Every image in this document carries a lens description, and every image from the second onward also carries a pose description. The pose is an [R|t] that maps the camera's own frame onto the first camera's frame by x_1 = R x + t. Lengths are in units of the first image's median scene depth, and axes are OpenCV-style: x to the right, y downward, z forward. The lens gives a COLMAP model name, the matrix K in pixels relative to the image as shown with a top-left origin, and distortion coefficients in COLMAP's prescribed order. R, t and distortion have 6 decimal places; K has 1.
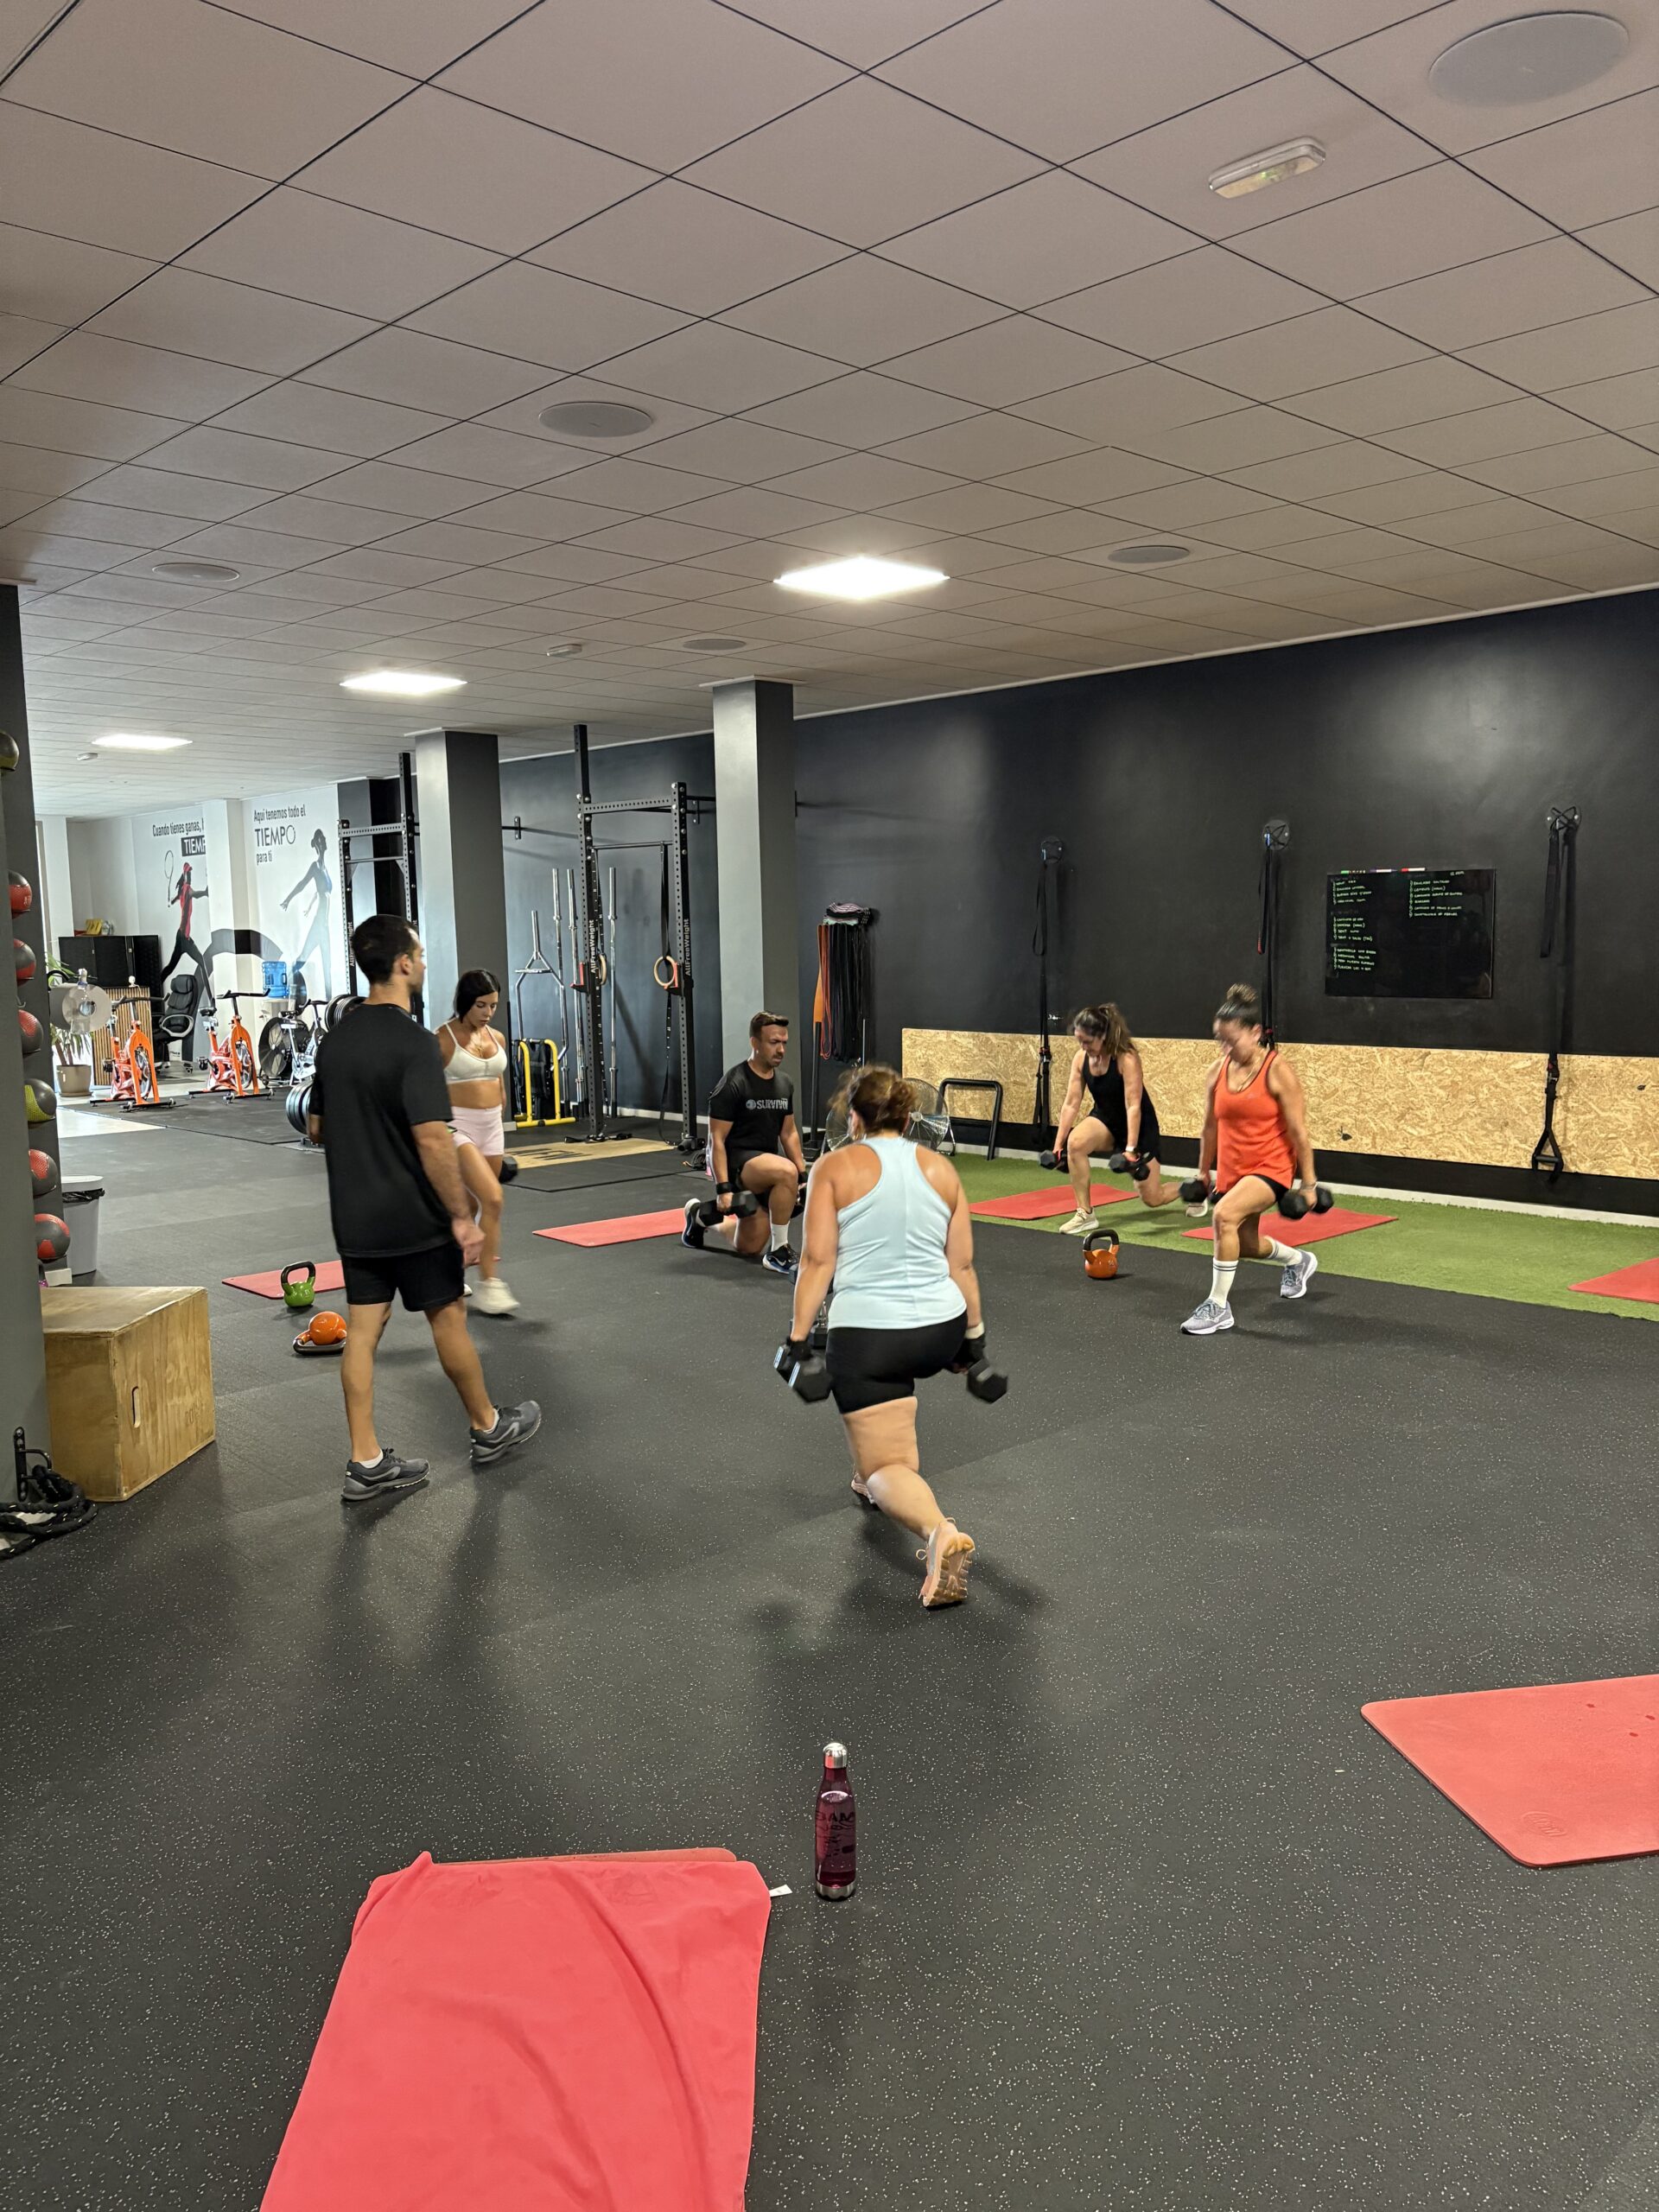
lens RADIAL K [[1663.1, 0, 832.1], [0, 1663.1, 1124.5], [0, 0, 1]] dist [0.049532, -0.068972]
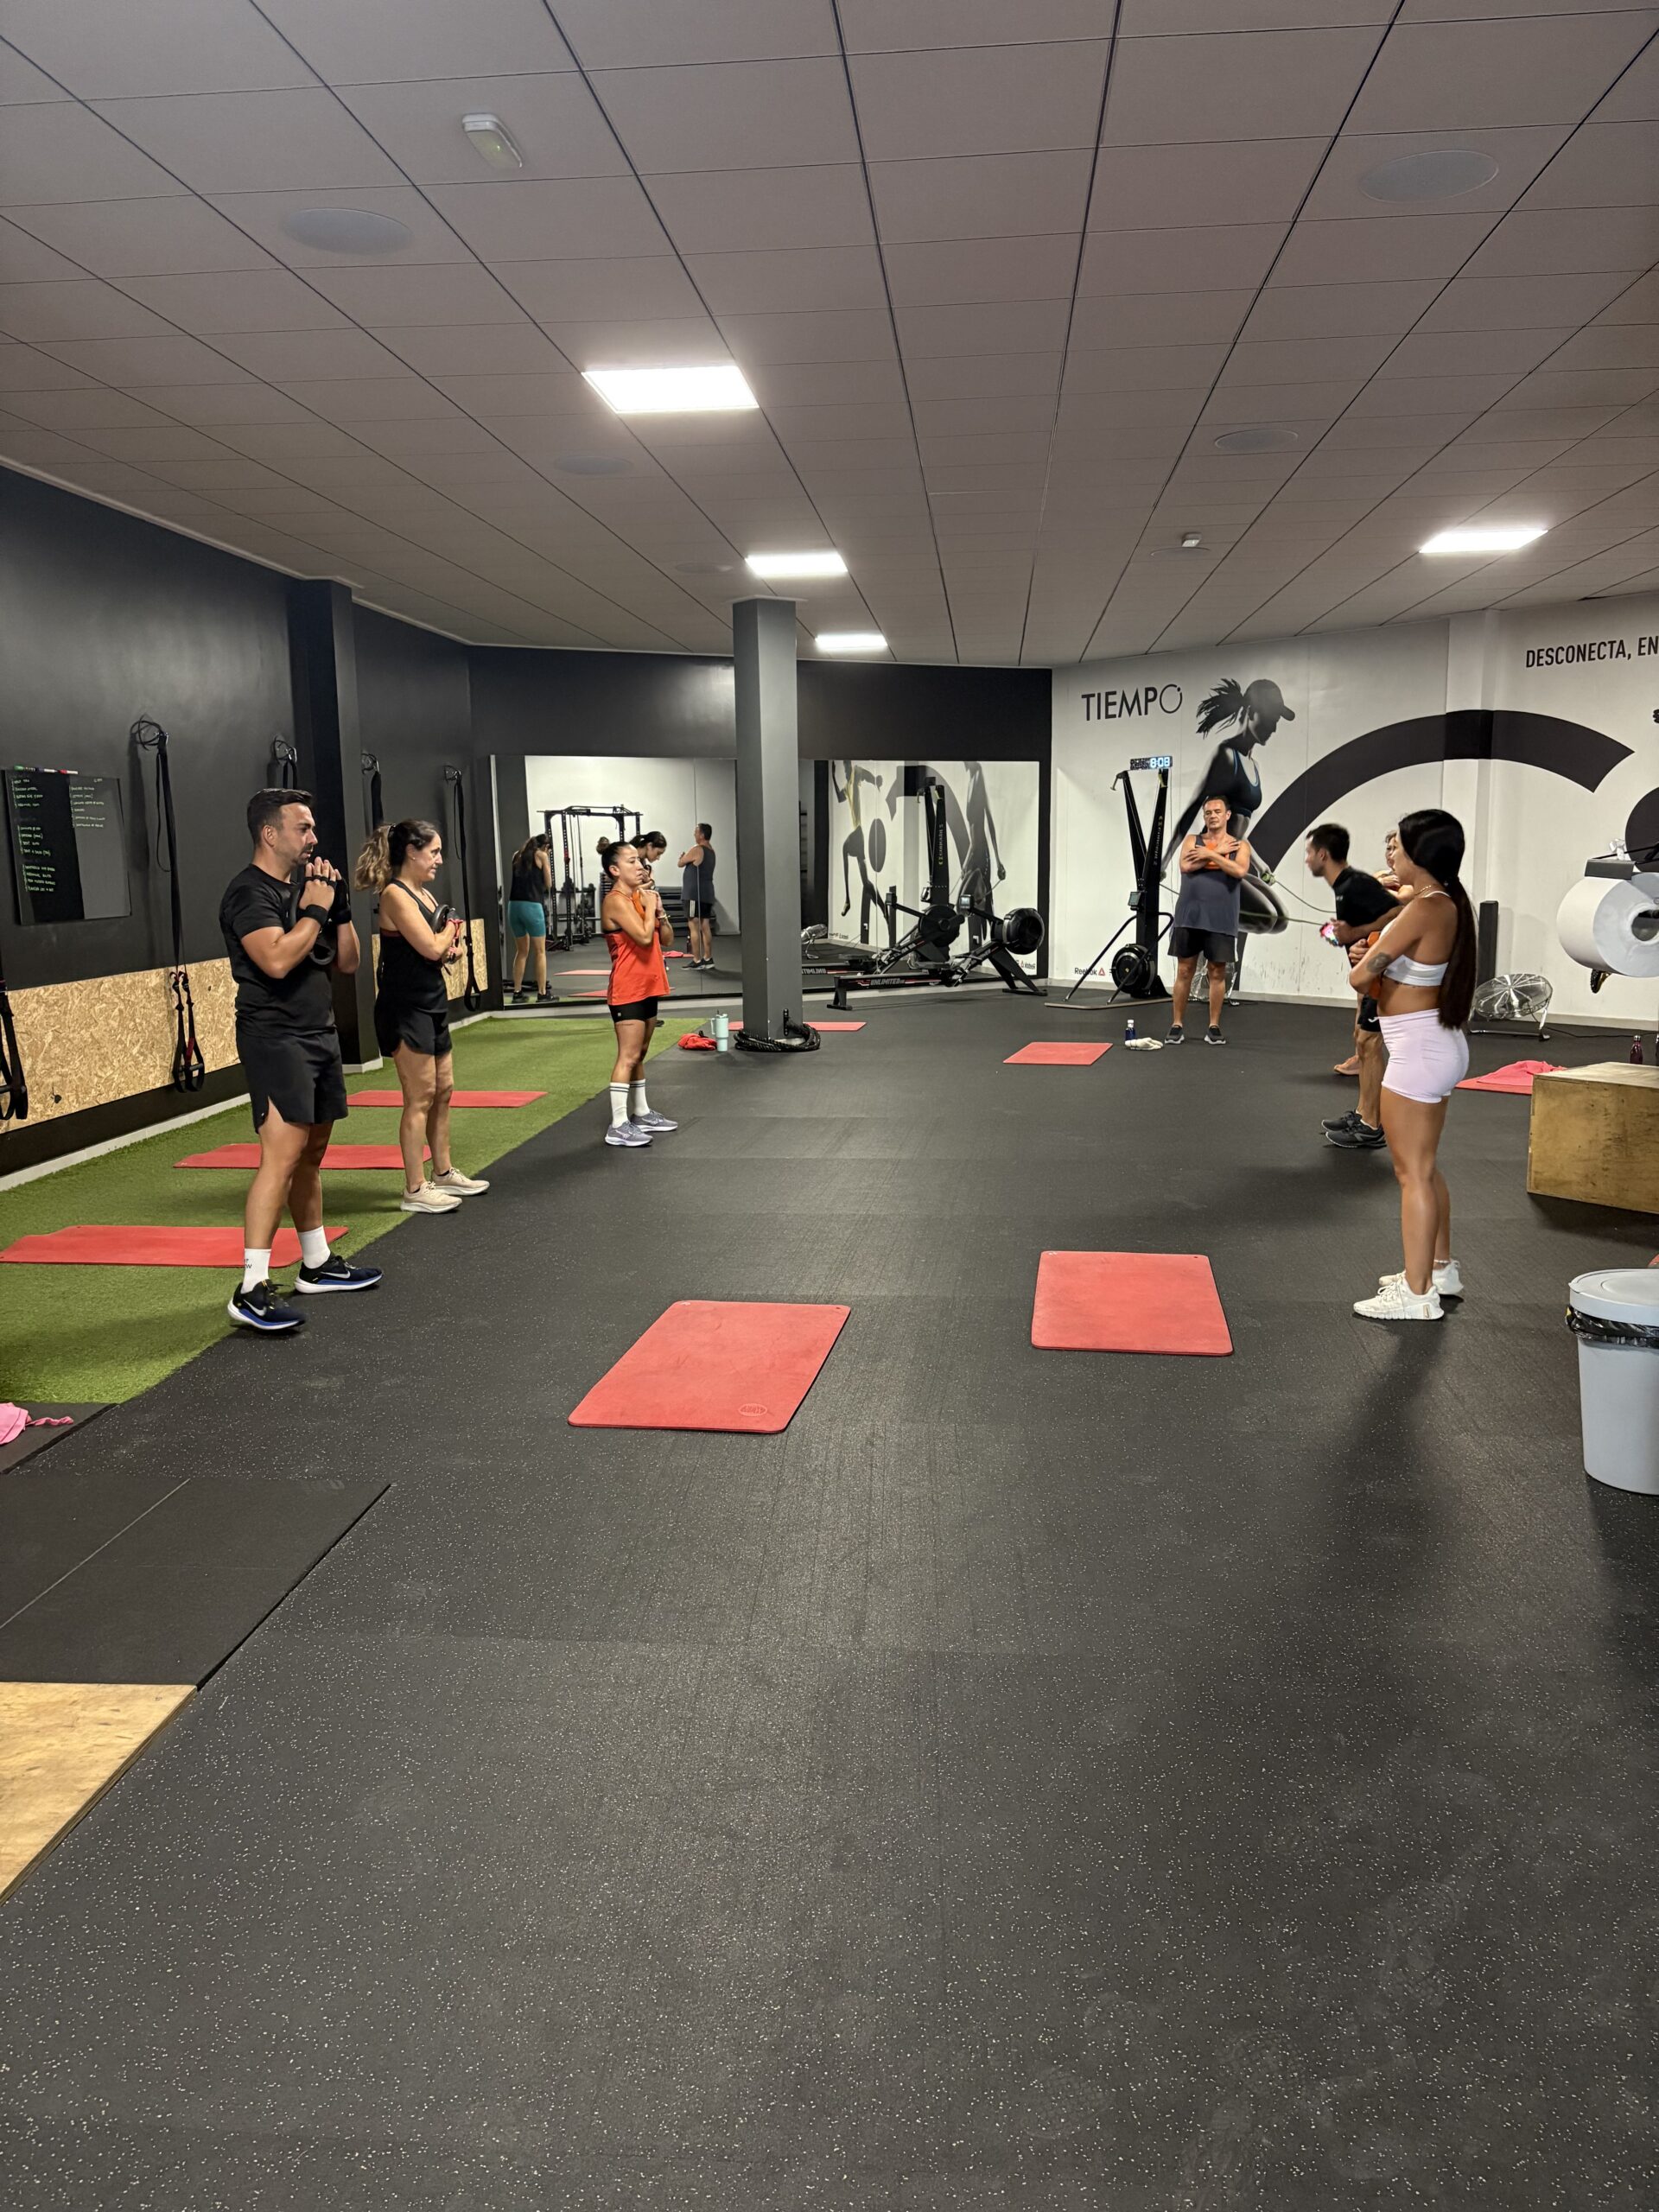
lens RADIAL K [[1663.1, 0, 829.9], [0, 1663.1, 1135.8], [0, 0, 1]] dist [0.049532, -0.068972]
pose [[-0.653025, -0.105527, 0.749948, -0.585707], [0.112333, 0.965794, 0.233715, -0.131470], [-0.748959, 0.236865, -0.618834, 1.308446]]
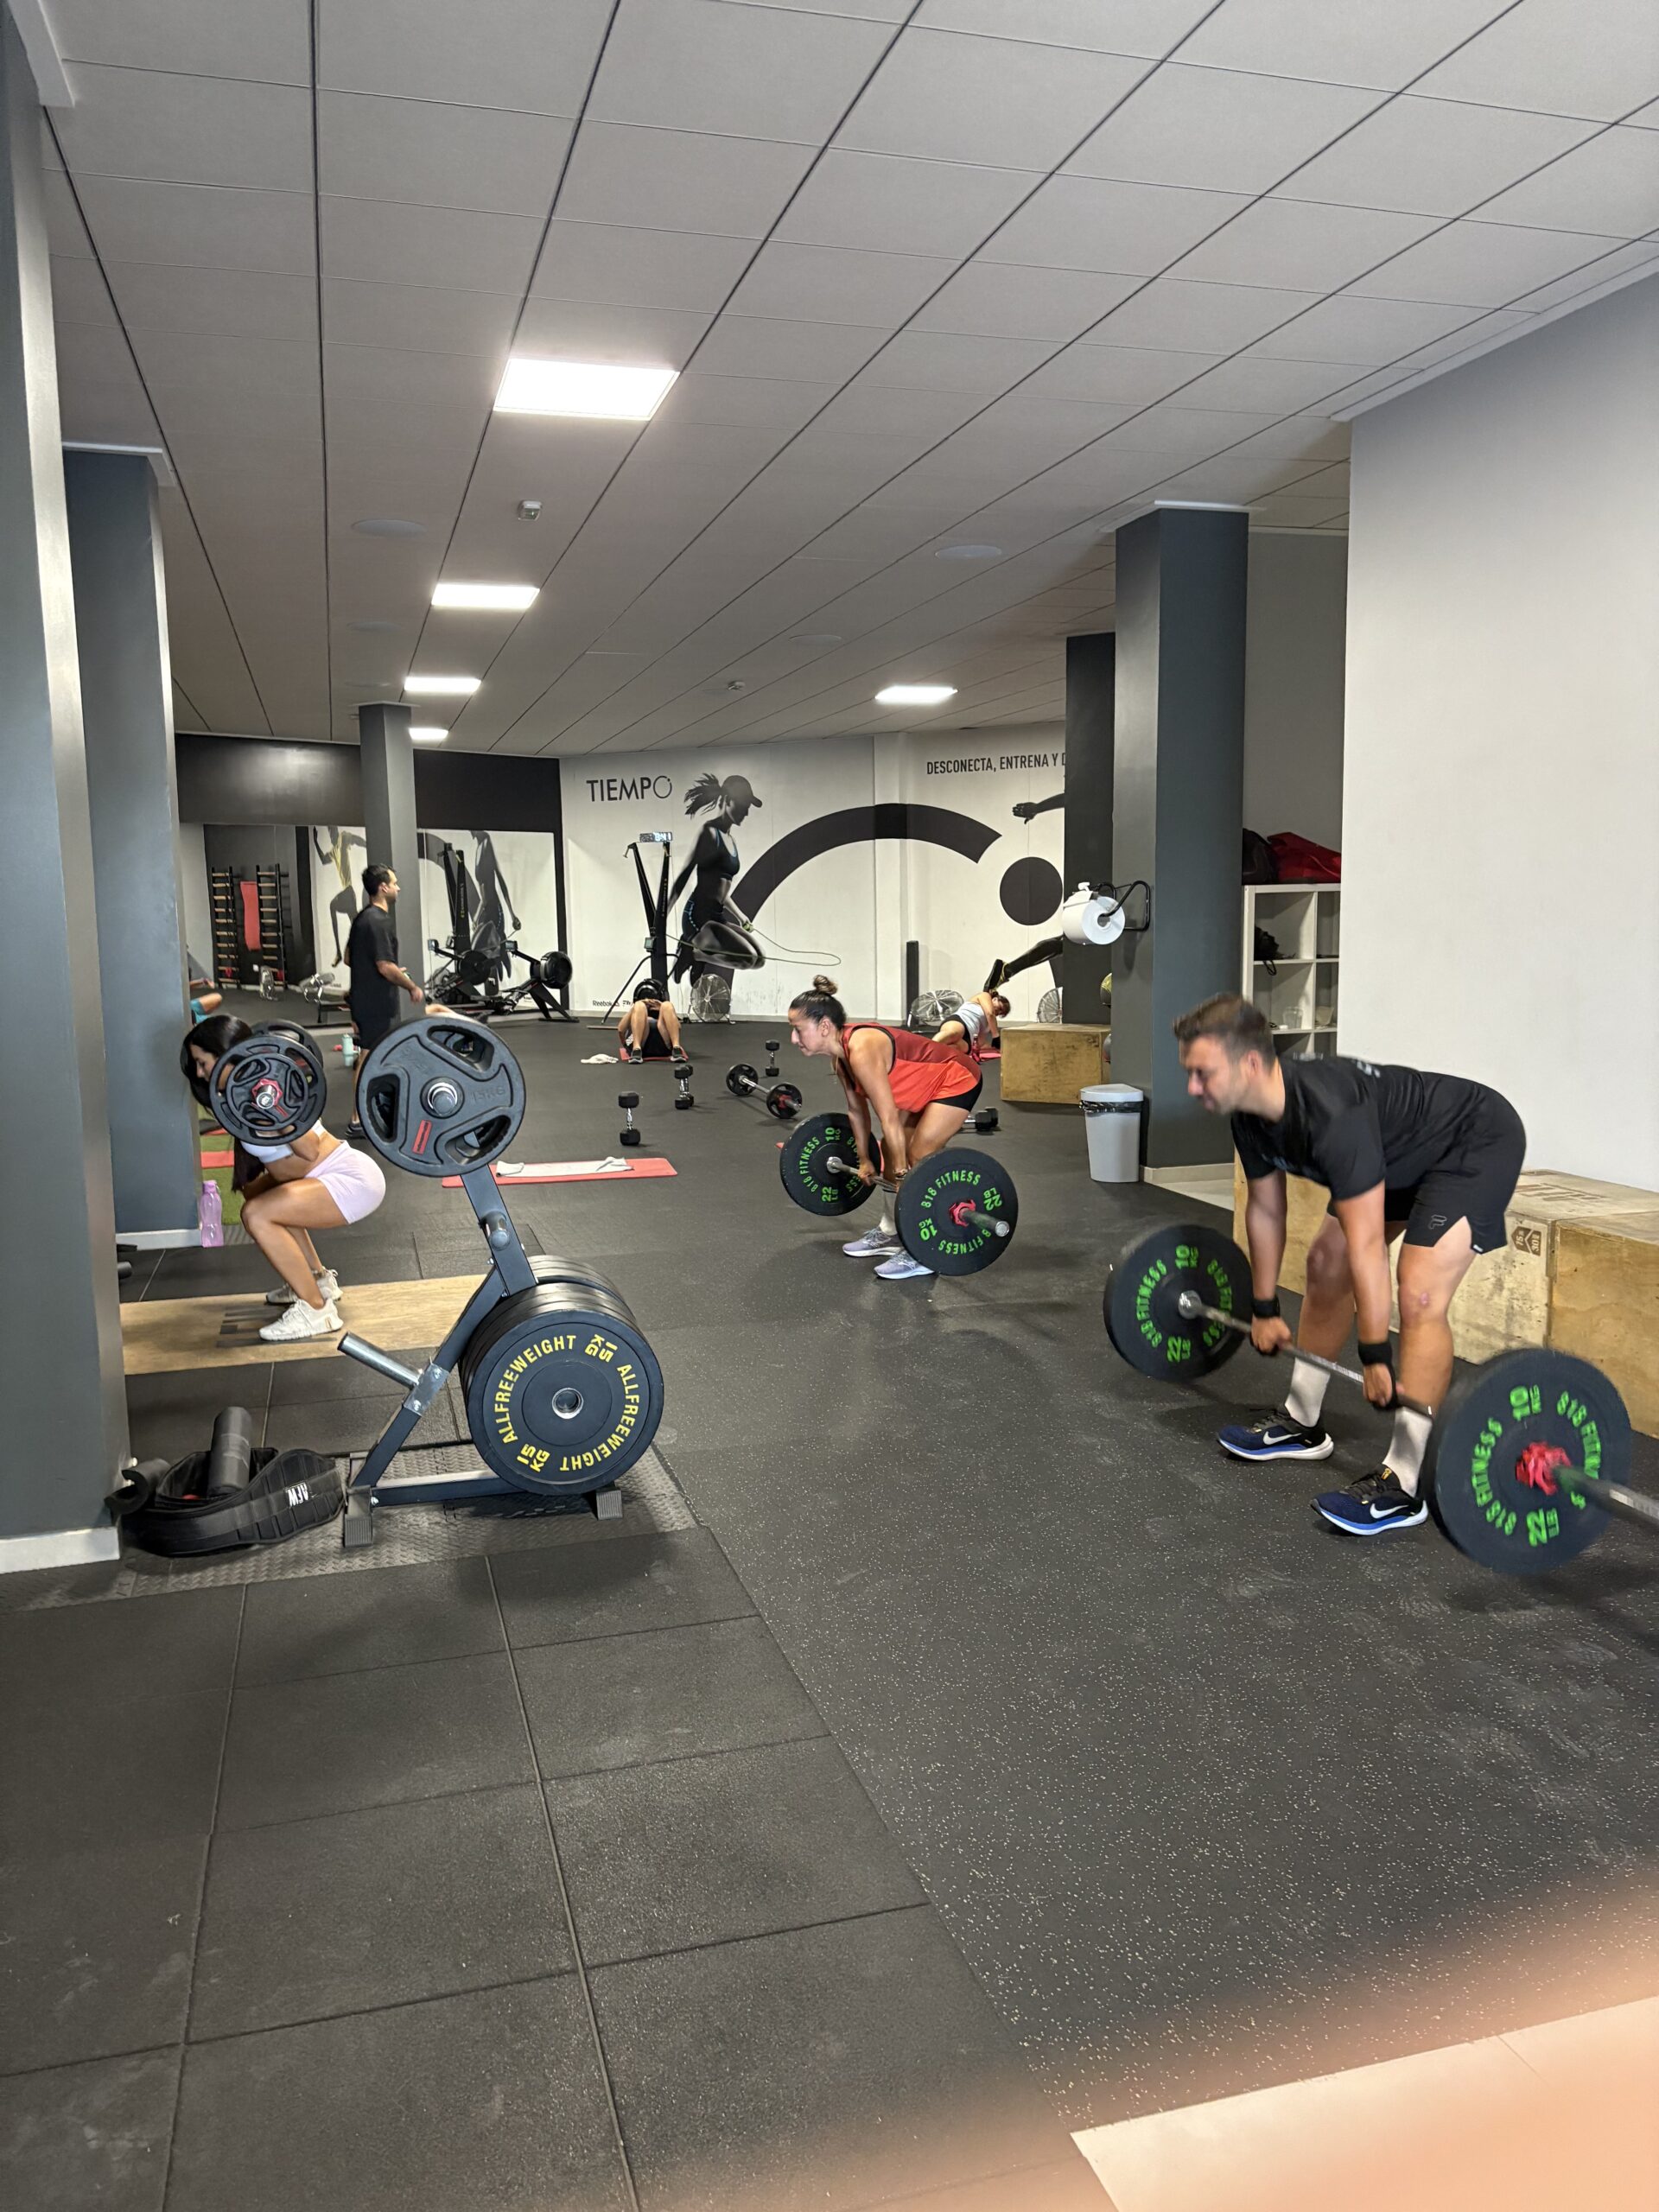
lens RADIAL K [[1663.1, 0, 830.7], [0, 1663.1, 1149.3], [0, 0, 1]] dist [0.049532, -0.068972]
pose [[-0.888121, -0.039191, 0.457935, -0.690277], [0.081343, 0.967226, 0.240535, -0.172300], [-0.452353, 0.250874, -0.855826, 1.760421]]
